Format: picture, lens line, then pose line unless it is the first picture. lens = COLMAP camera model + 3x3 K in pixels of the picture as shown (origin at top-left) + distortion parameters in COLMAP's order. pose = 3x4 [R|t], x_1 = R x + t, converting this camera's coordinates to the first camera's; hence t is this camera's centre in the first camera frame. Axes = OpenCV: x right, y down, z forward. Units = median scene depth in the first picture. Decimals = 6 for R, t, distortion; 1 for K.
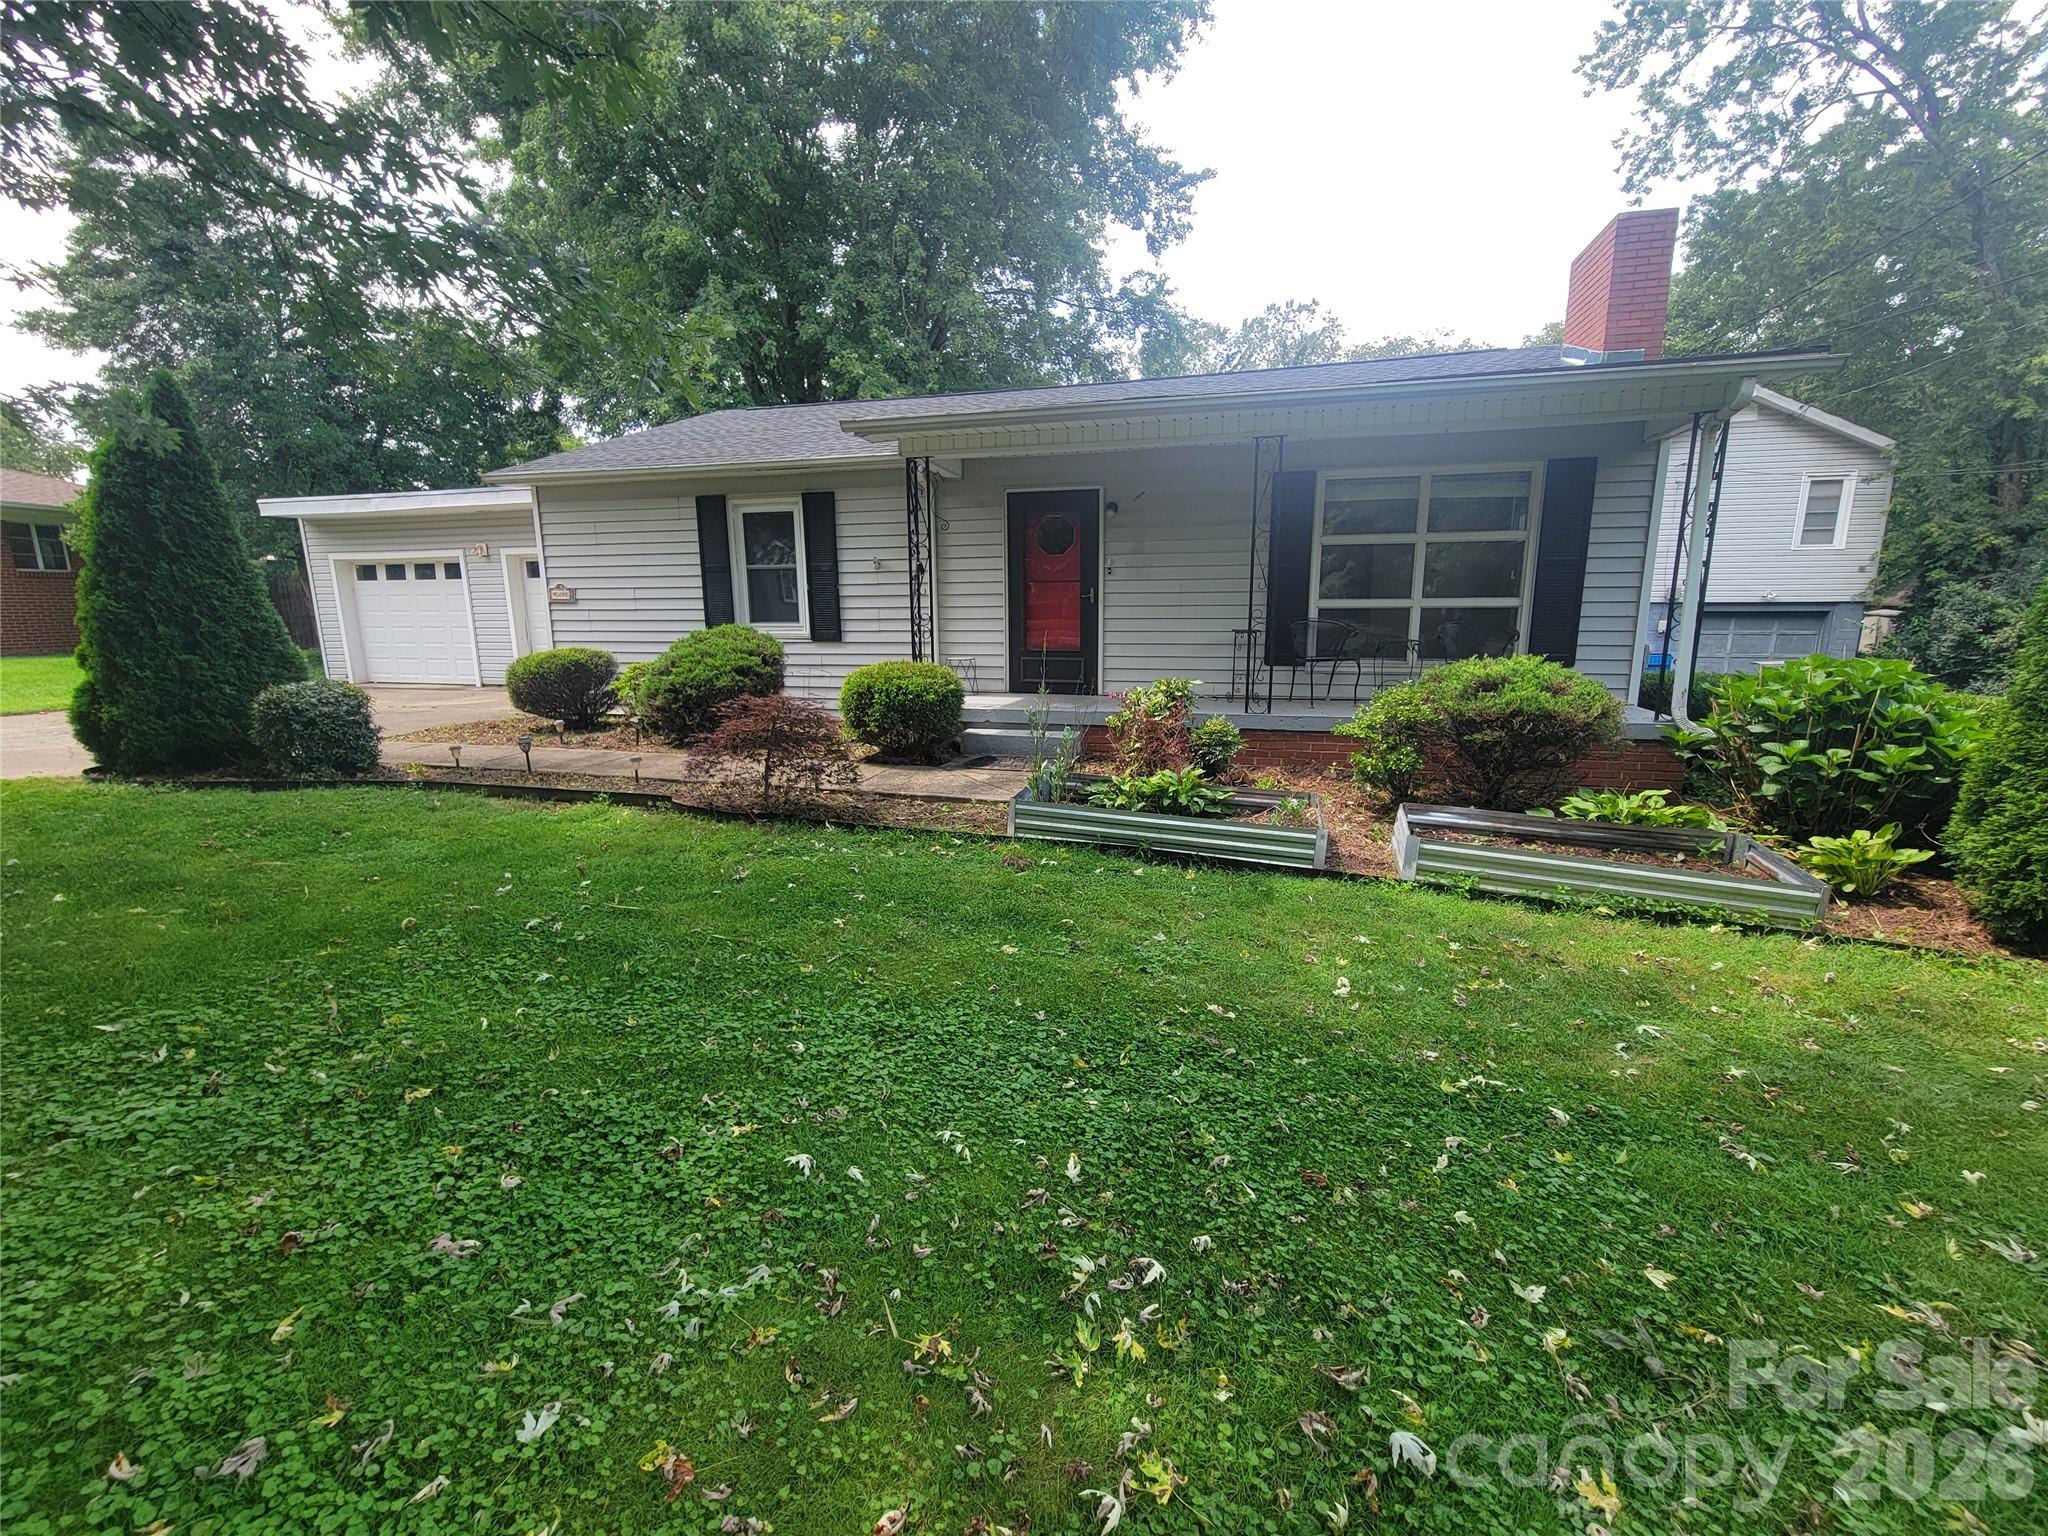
lens RADIAL K [[840.2, 0, 1024.0], [0, 840.2, 768.0], [0, 0, 1]] dist [-0.000217, -0.000893]
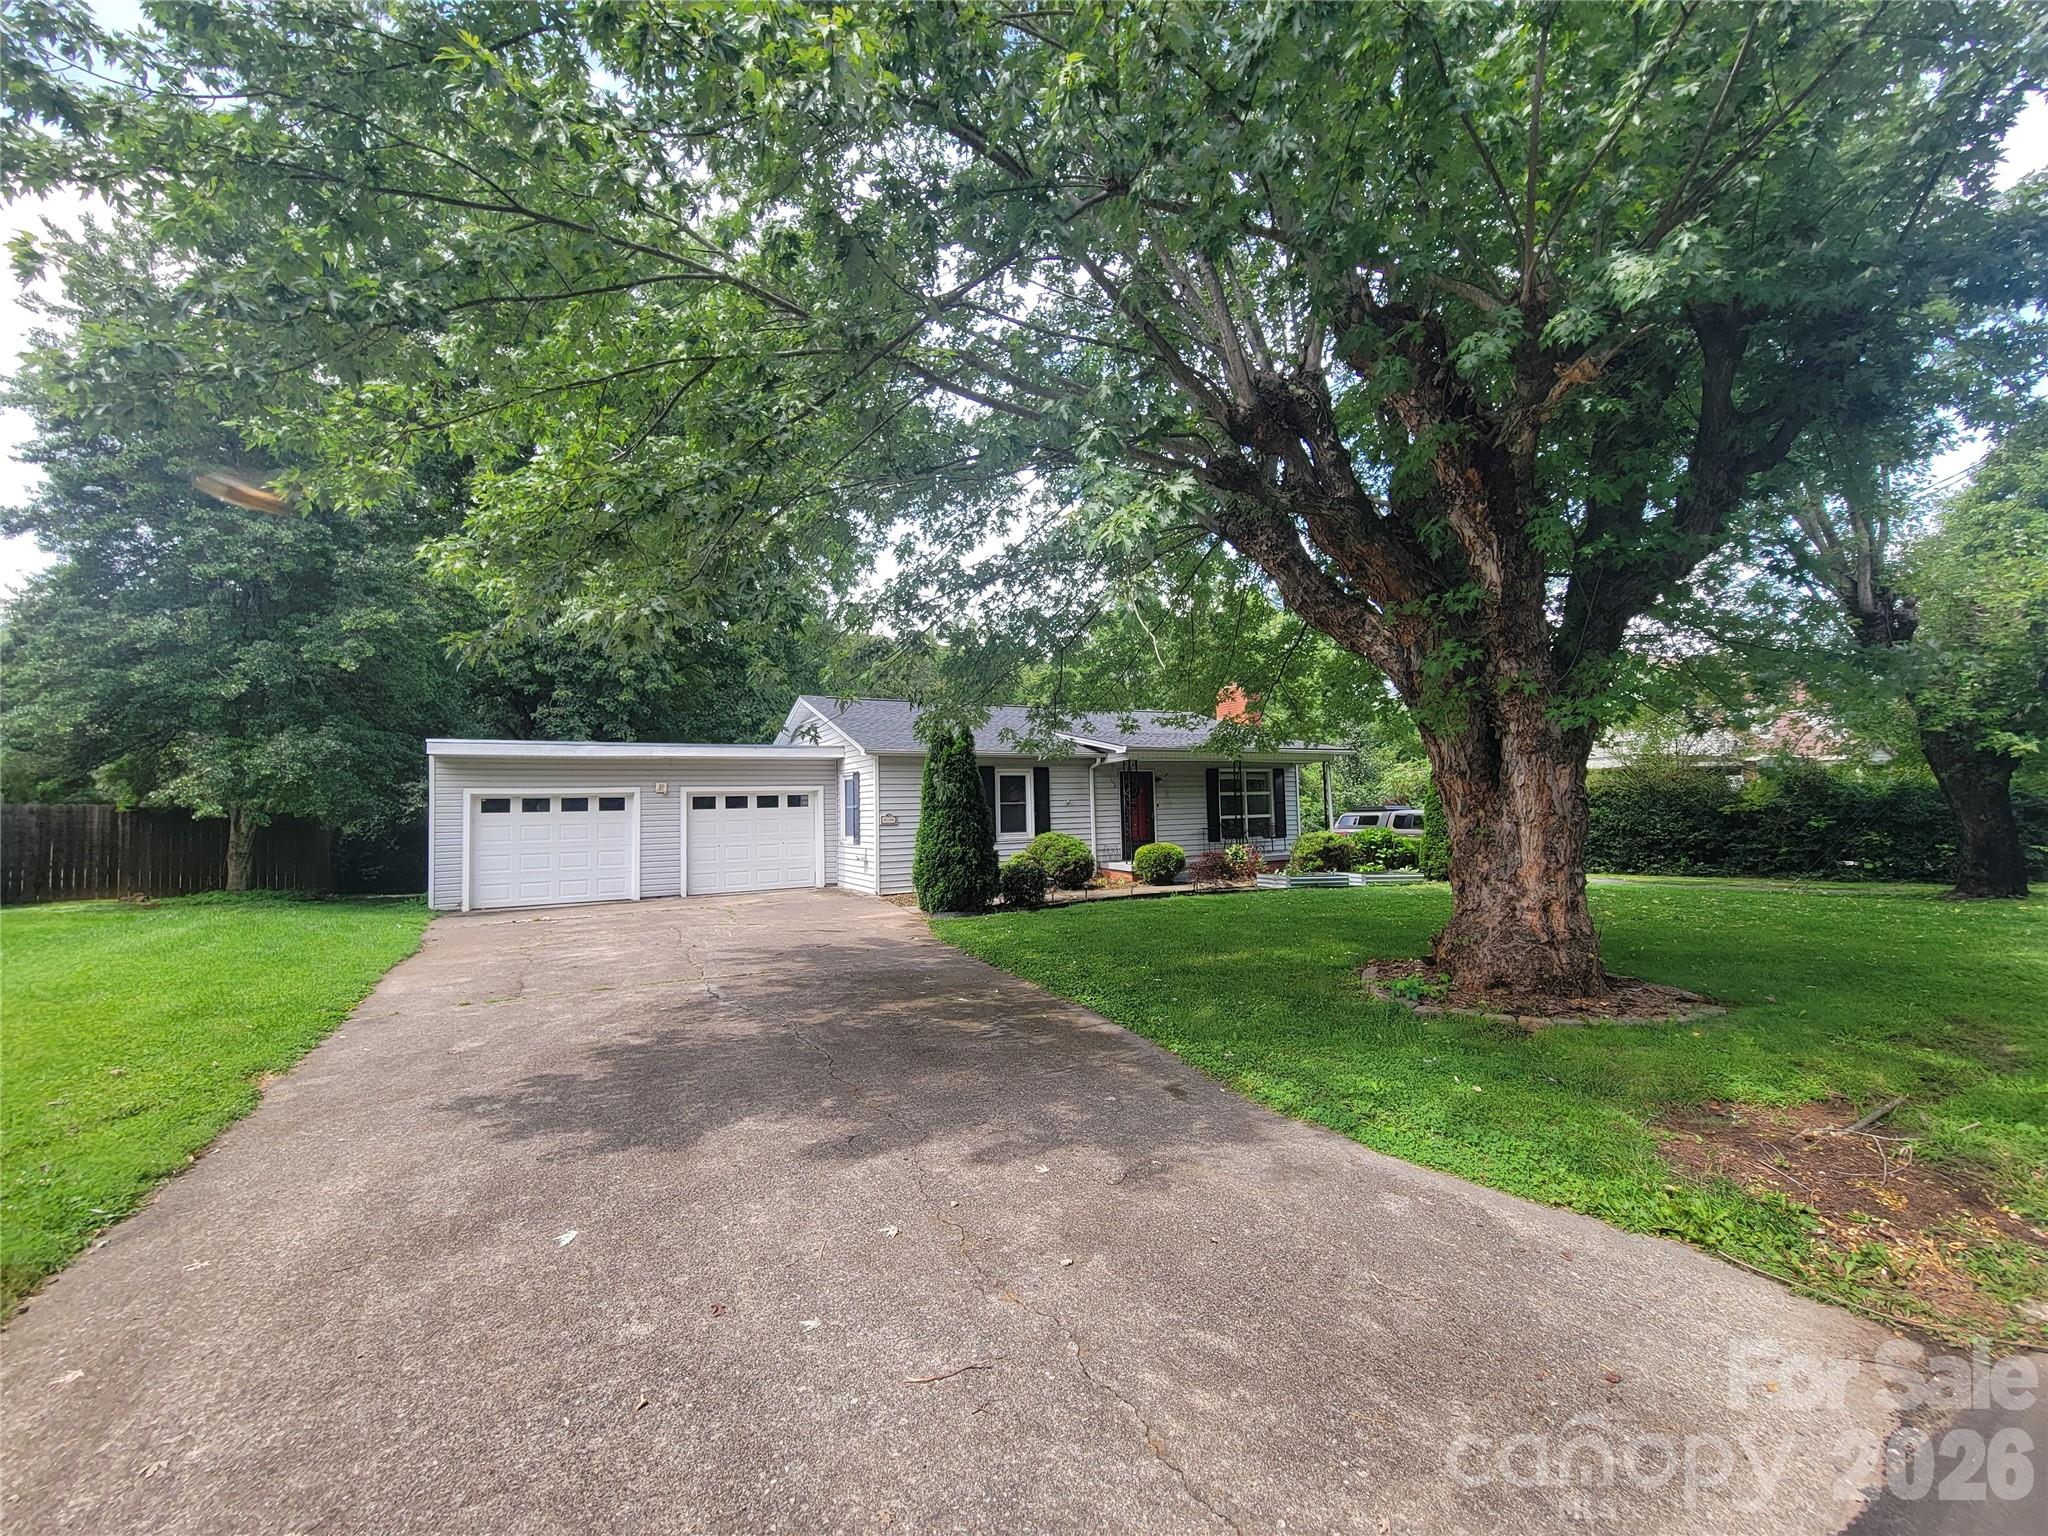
lens RADIAL K [[843.0, 0, 1029.4], [0, 843.0, 766.7], [0, 0, 1]] dist [-0.001758, -0.000625]
pose [[0.704229, 0.026657, 0.709472, -1.656013], [0.156355, 0.968938, -0.191606, 0.052179], [-0.692542, 0.245864, 0.678186, -0.345251]]
